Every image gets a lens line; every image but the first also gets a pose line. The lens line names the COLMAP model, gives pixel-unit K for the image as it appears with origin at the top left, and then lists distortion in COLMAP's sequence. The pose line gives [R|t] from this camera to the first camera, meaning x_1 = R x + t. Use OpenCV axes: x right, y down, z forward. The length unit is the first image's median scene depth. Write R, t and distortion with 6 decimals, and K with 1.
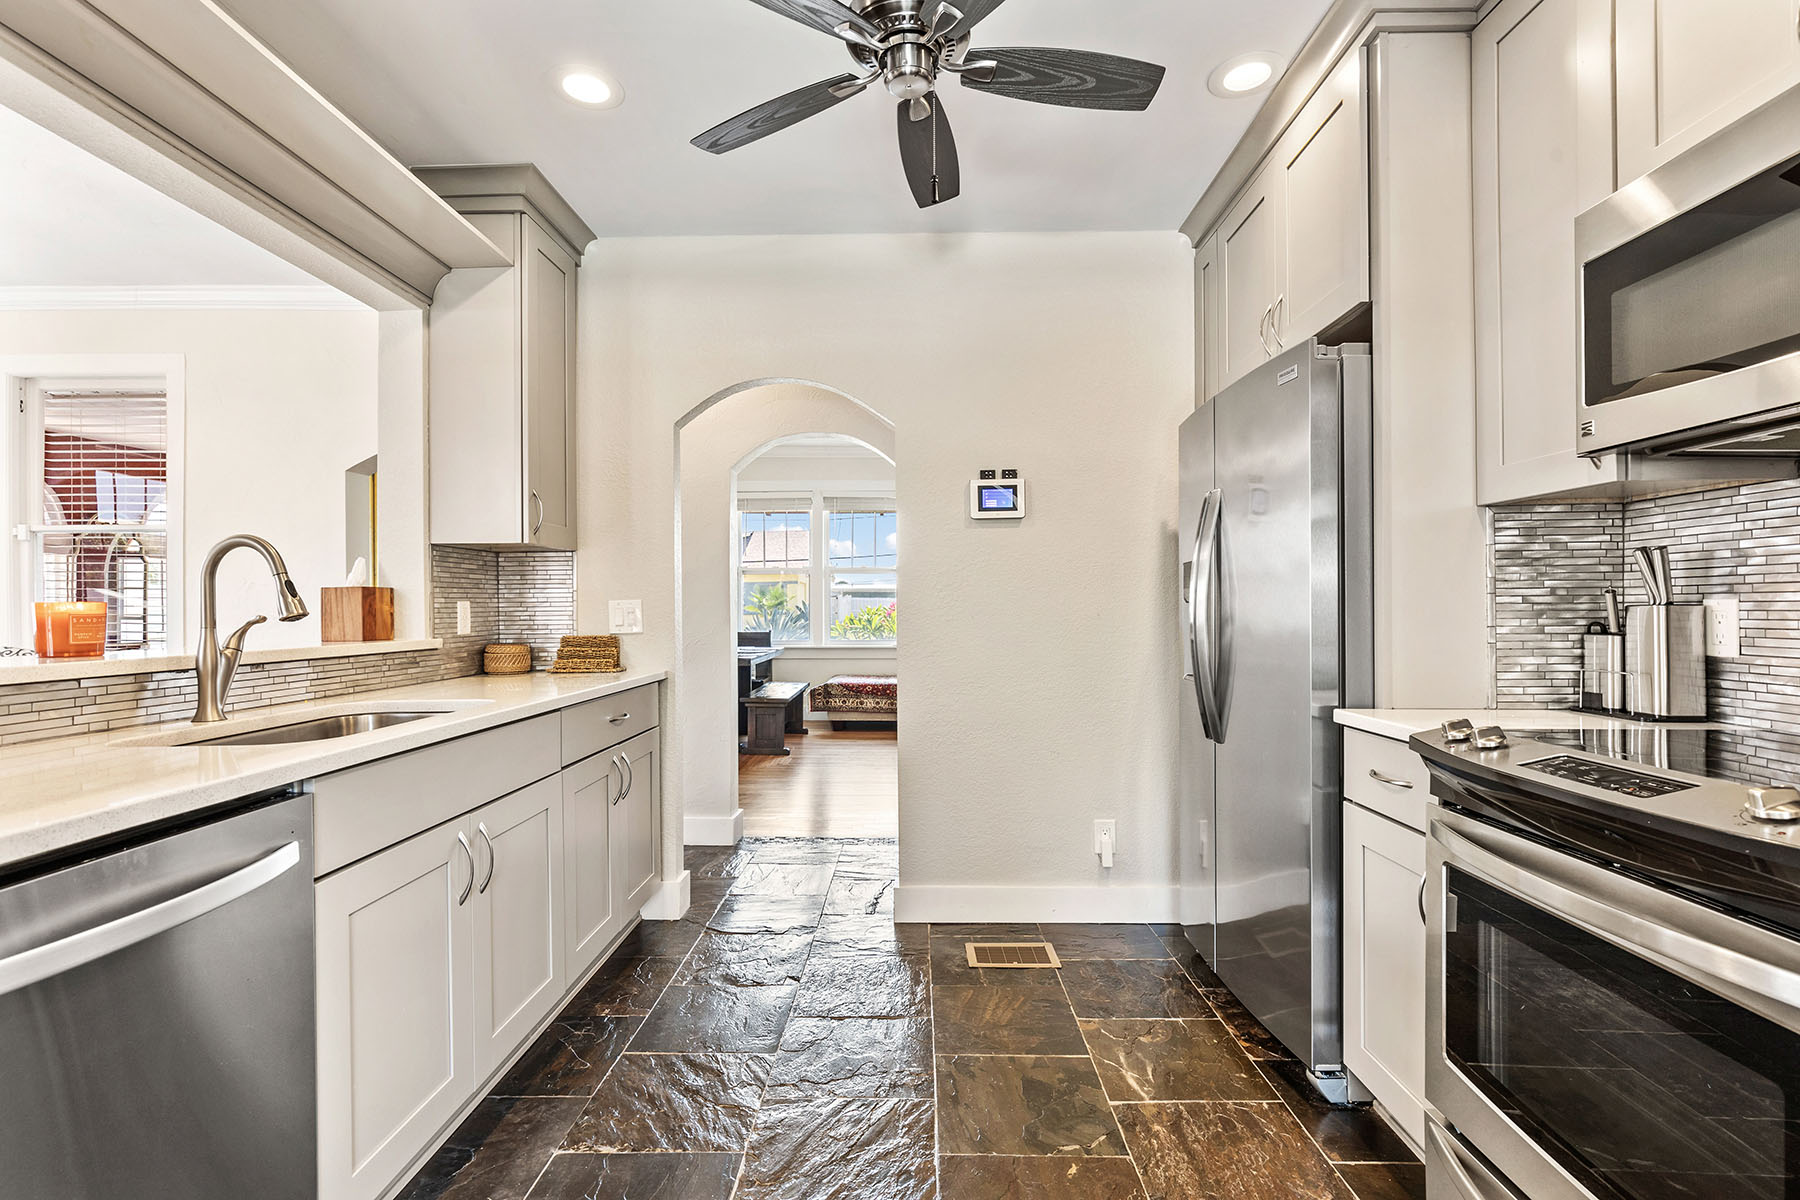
lens RADIAL K [[837.7, 0, 907.5], [0, 837.7, 603.8], [0, 0, 1]] dist [0.001984, -0.000931]
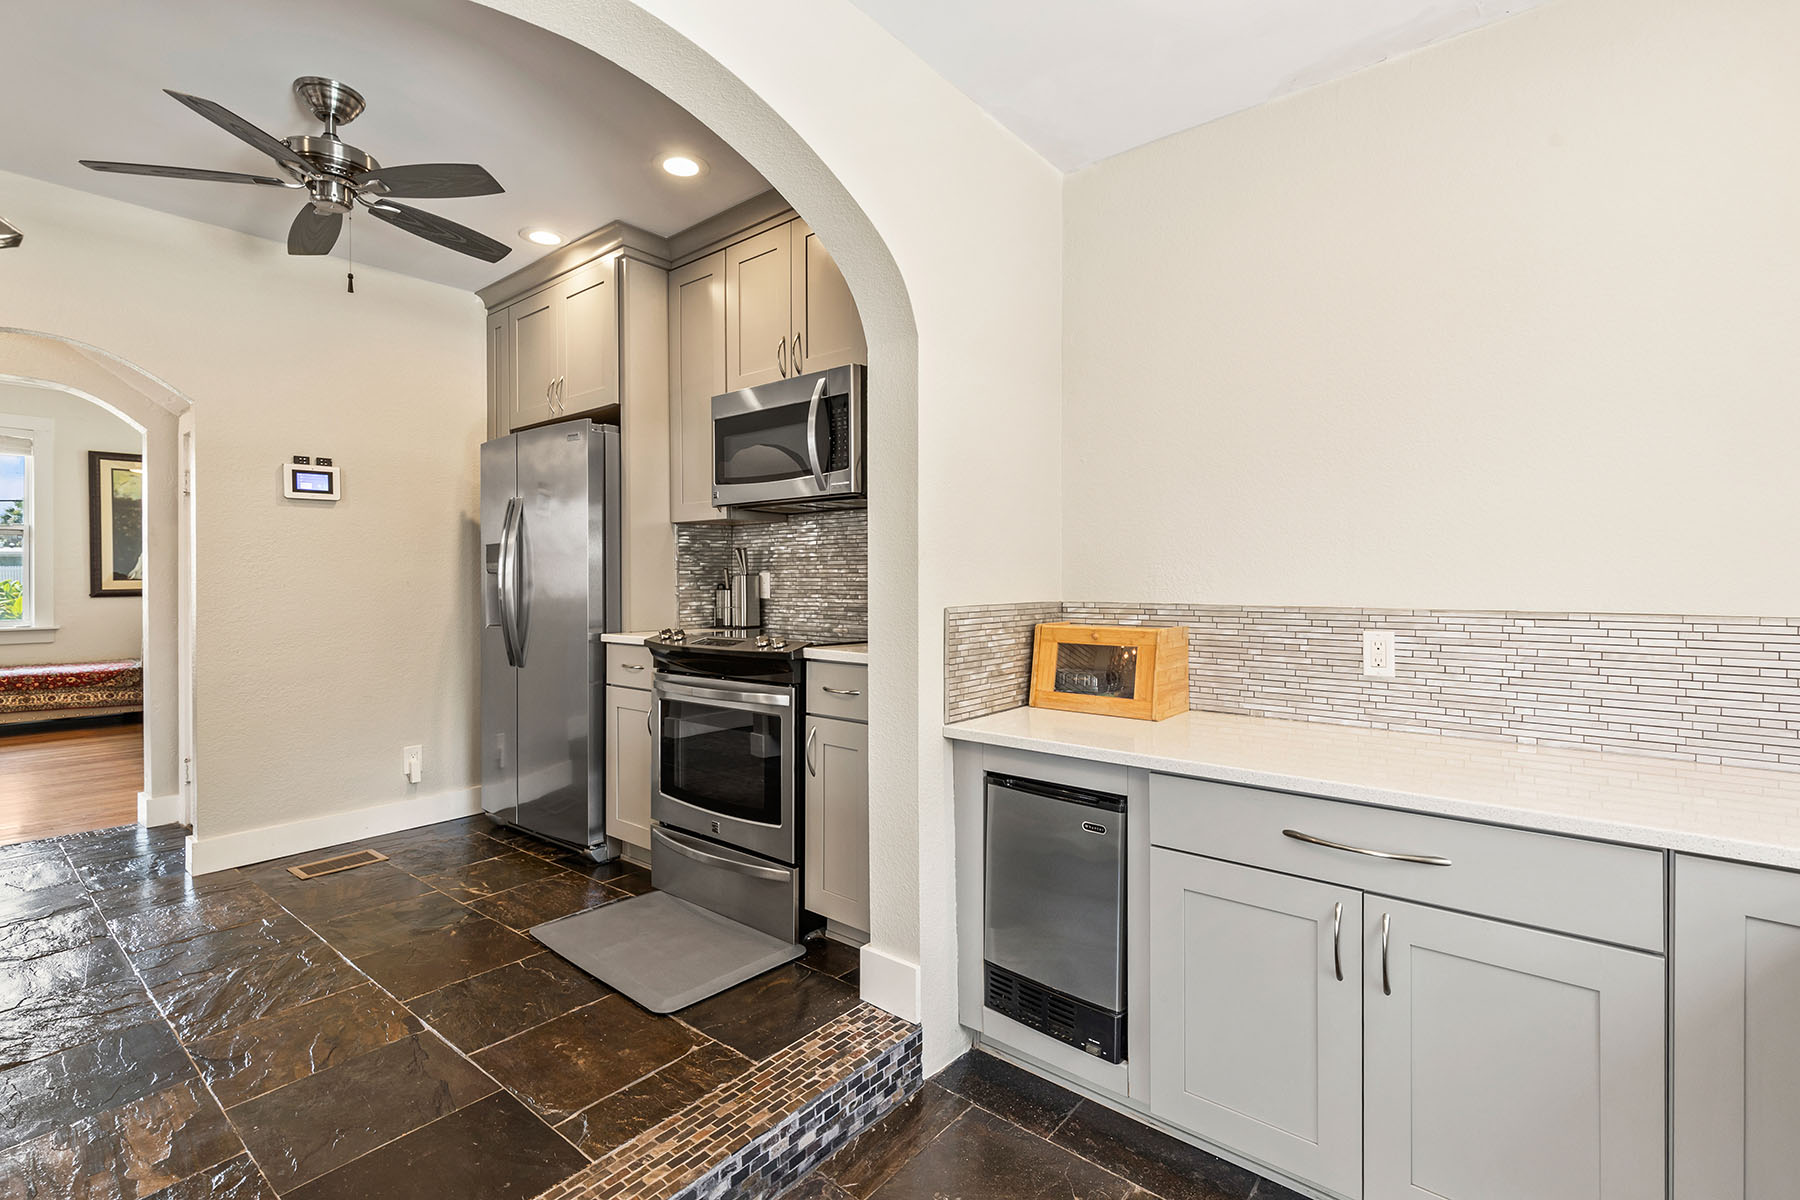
lens RADIAL K [[816.5, 0, 898.6], [0, 816.5, 583.9], [0, 0, 1]] dist [0.007767, -0.001635]
pose [[0.632710, -0.004880, 0.774373, -0.428341], [-0.003031, 0.999957, 0.008778, 0.003623], [-0.774383, -0.007901, 0.632668, -0.571443]]
